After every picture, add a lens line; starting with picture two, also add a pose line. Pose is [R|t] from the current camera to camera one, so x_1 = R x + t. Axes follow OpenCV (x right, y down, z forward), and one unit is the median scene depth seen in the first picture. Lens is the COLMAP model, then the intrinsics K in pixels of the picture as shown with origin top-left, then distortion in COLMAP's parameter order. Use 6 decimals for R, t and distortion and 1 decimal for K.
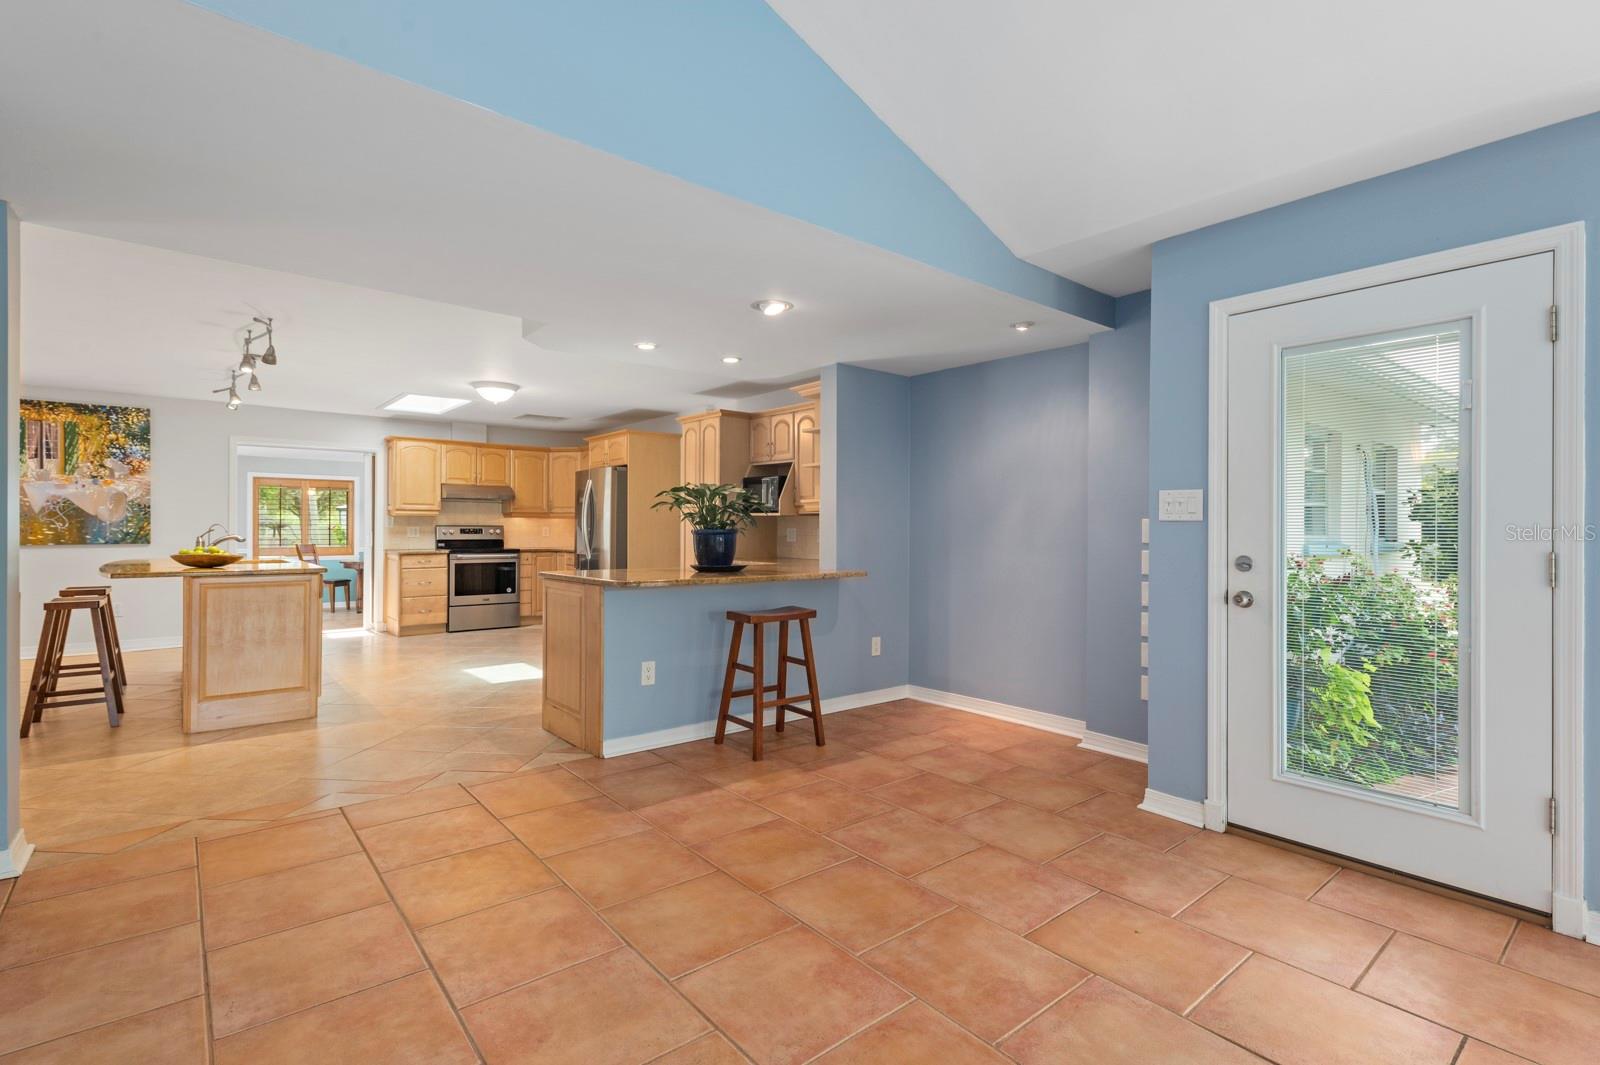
lens RADIAL K [[743.2, 0, 807.2], [0, 743.2, 526.9], [0, 0, 1]] dist [0.007893, -0.000427]
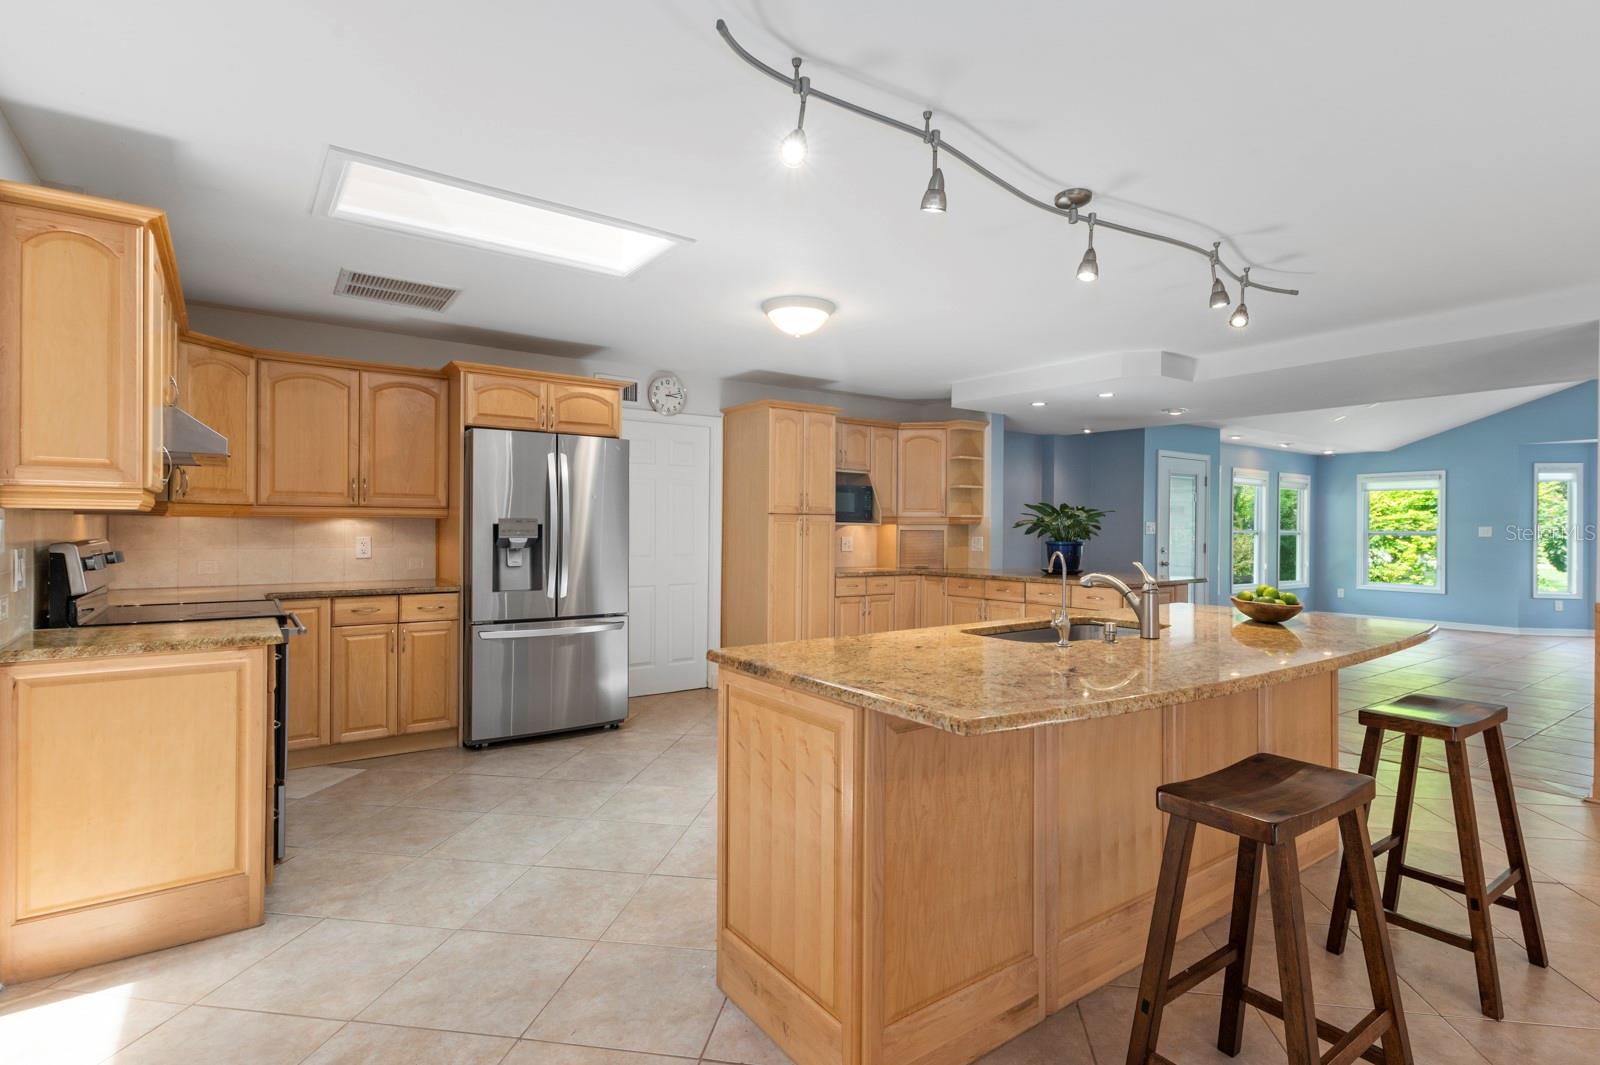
lens RADIAL K [[780.6, 0, 812.8], [0, 780.6, 533.8], [0, 0, 1]] dist [0.009703, 0.000084]
pose [[0.065819, -0.011966, 0.997760, -0.998407], [-0.008688, 0.999883, 0.012564, -0.015264], [-0.997794, -0.009496, 0.065707, 0.901876]]
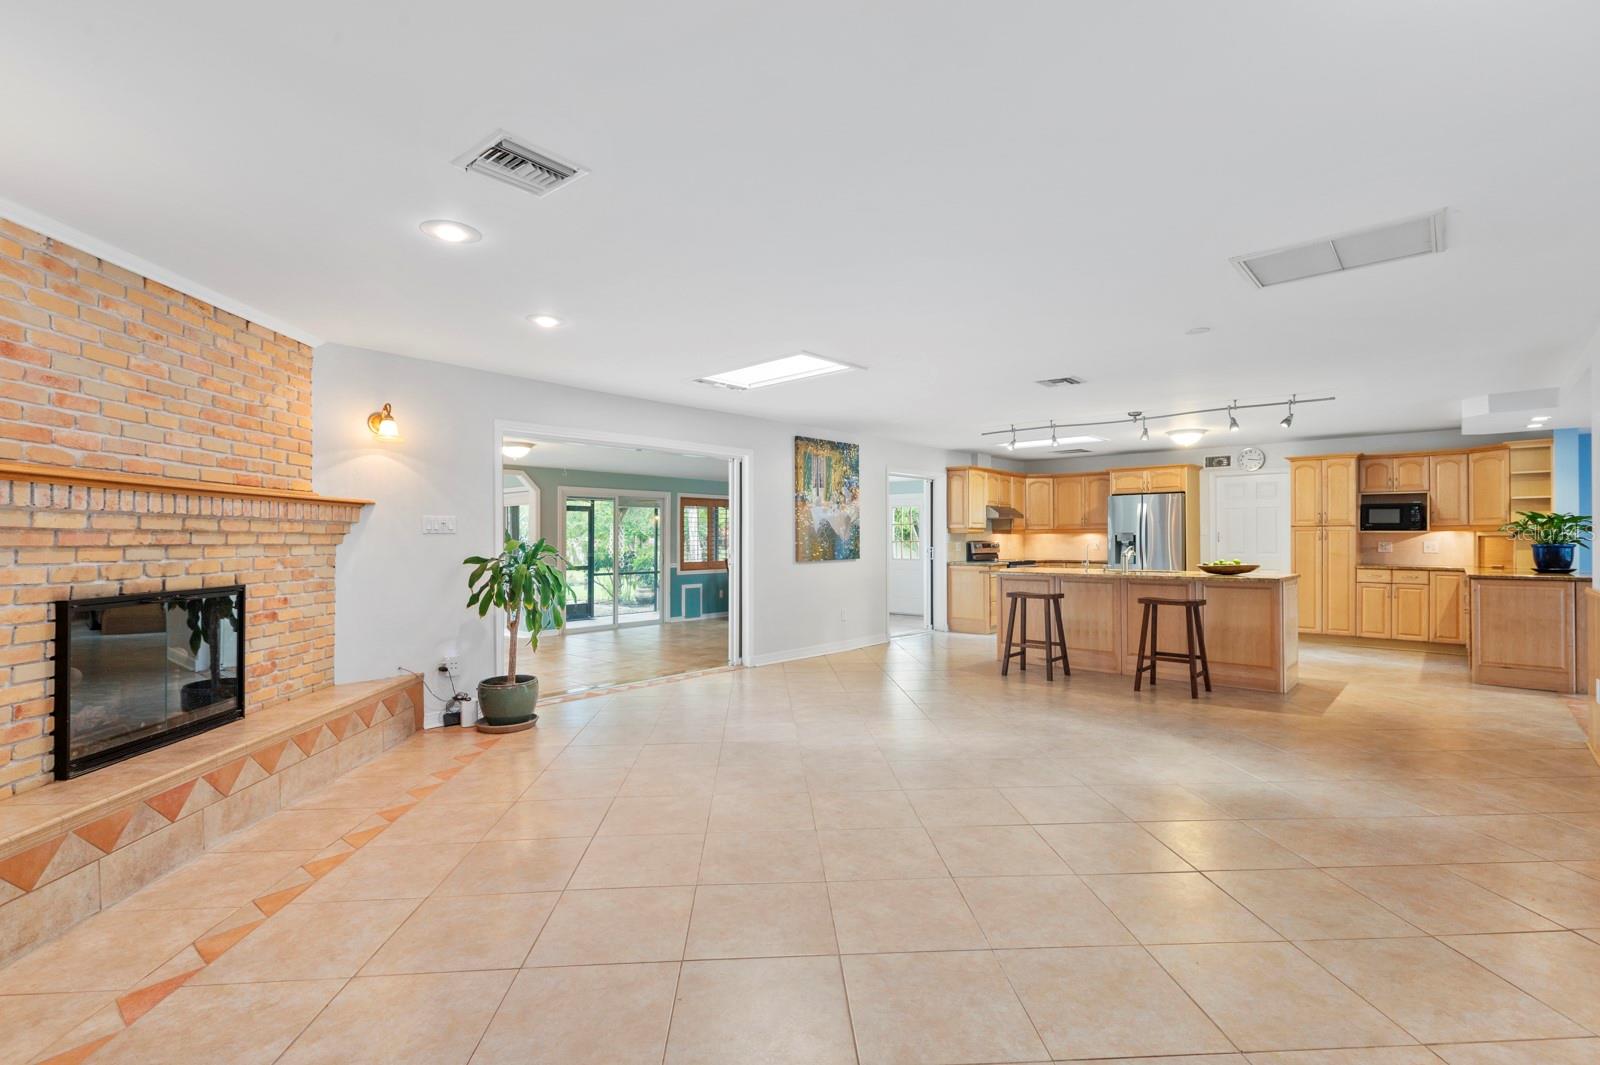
lens RADIAL K [[732.2, 0, 805.0], [0, 732.2, 540.3], [0, 0, 1]] dist [-0.000365, 0.012921]
pose [[0.989552, -0.006746, 0.144020, -1.192486], [0.006092, 0.999969, 0.004979, -0.013594], [-0.144049, -0.004050, 0.989562, -0.143531]]
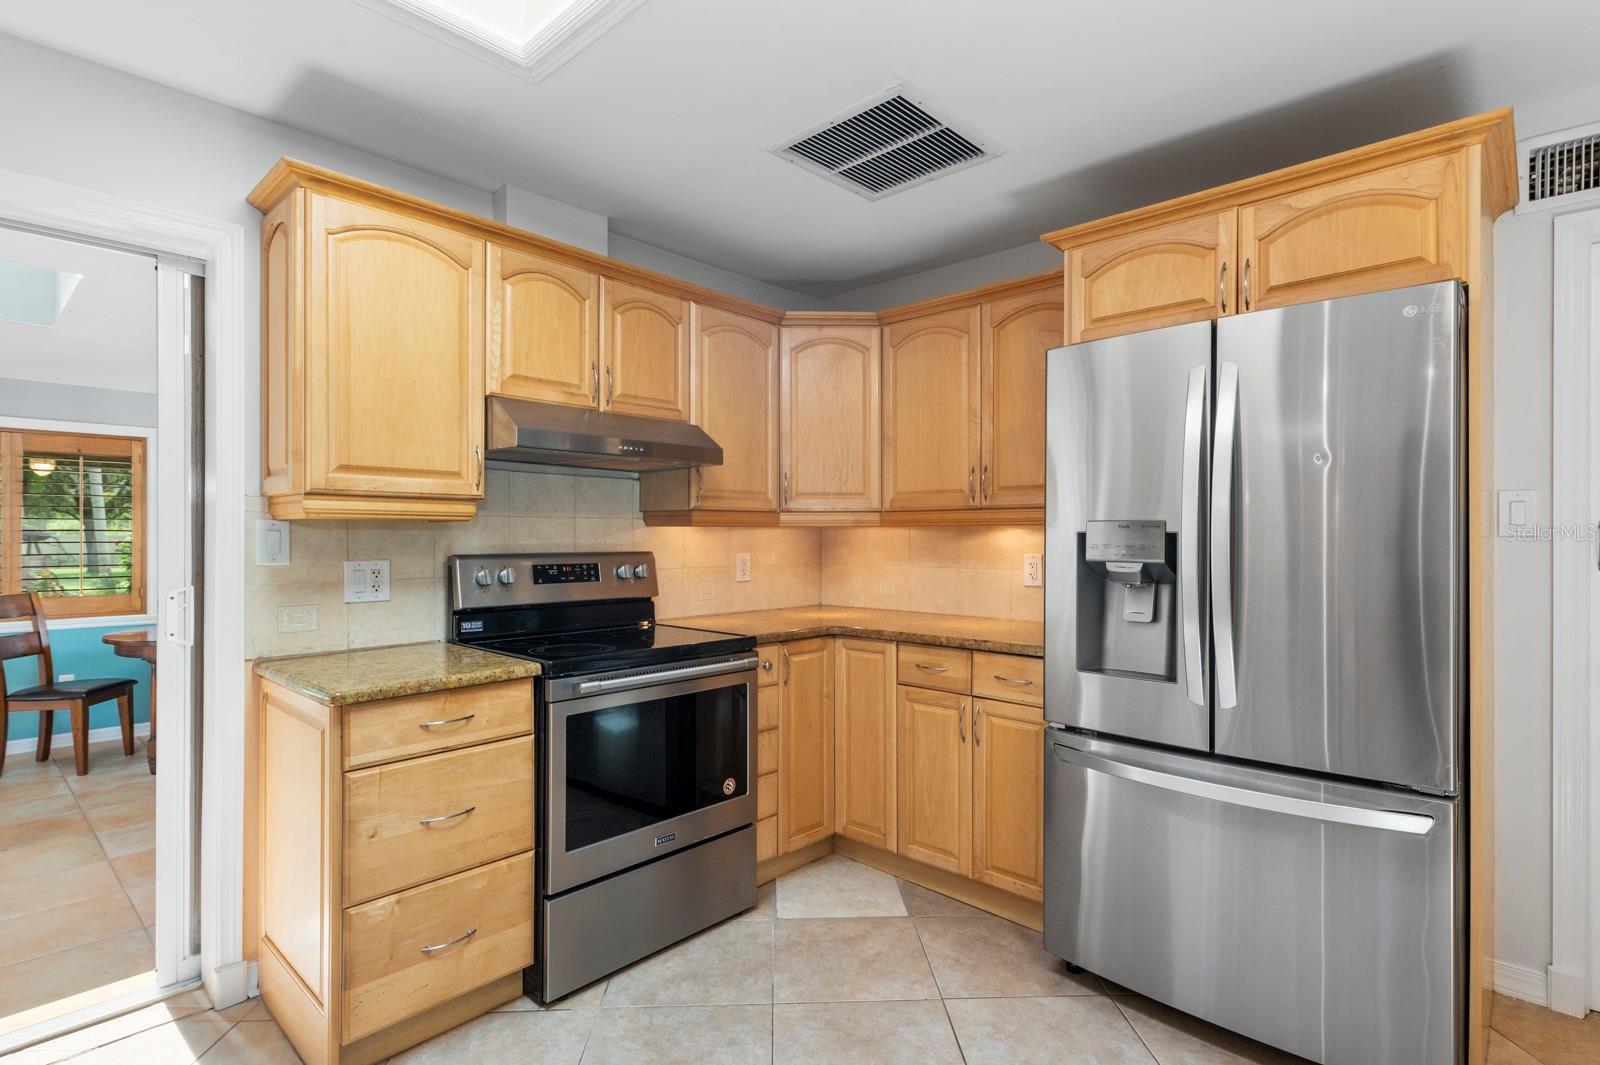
lens RADIAL K [[792.8, 0, 807.1], [0, 792.8, 538.6], [0, 0, 1]] dist [0.006483, 0.000558]
pose [[0.991792, -0.001360, 0.127855, -0.524692], [0.000575, 0.999981, 0.006177, -0.012655], [-0.127861, -0.006053, 0.991774, 0.898824]]
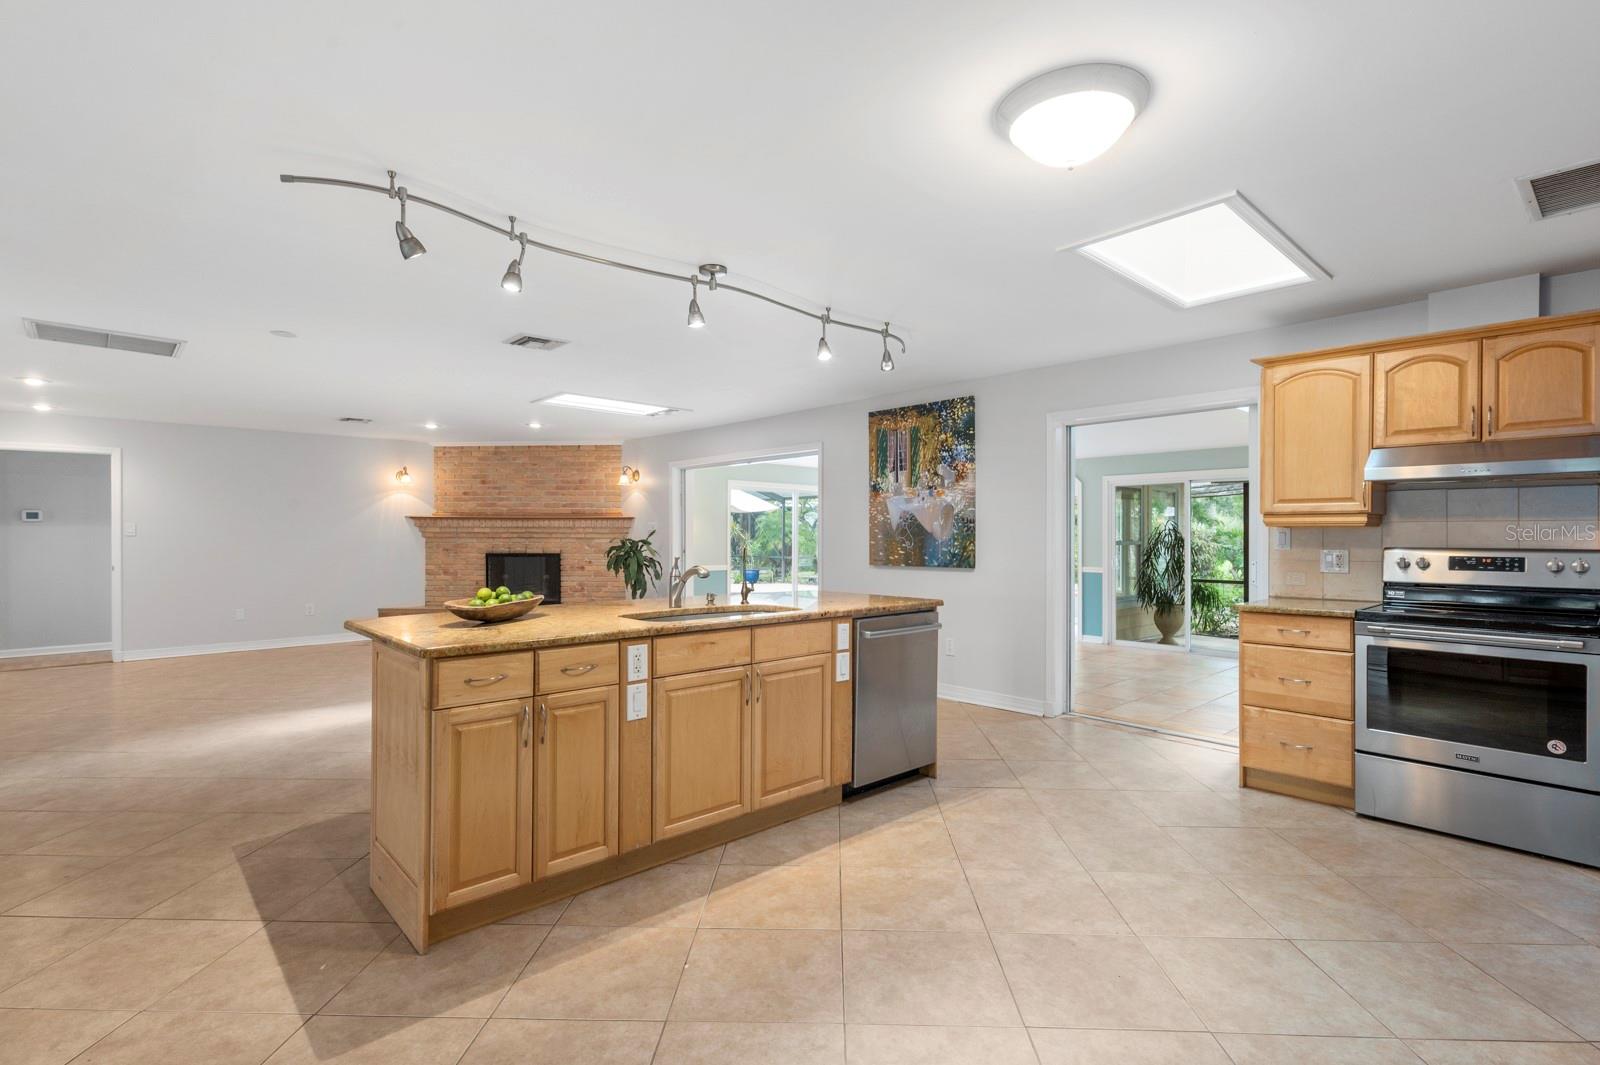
lens RADIAL K [[756.1, 0, 814.3], [0, 756.1, 532.0], [0, 0, 1]] dist [0.002748, -0.000047]
pose [[0.054848, -0.005803, -0.998478, -0.104338], [0.001384, 0.999983, -0.005735, -0.011674], [0.998494, -0.001067, 0.054855, 0.835398]]
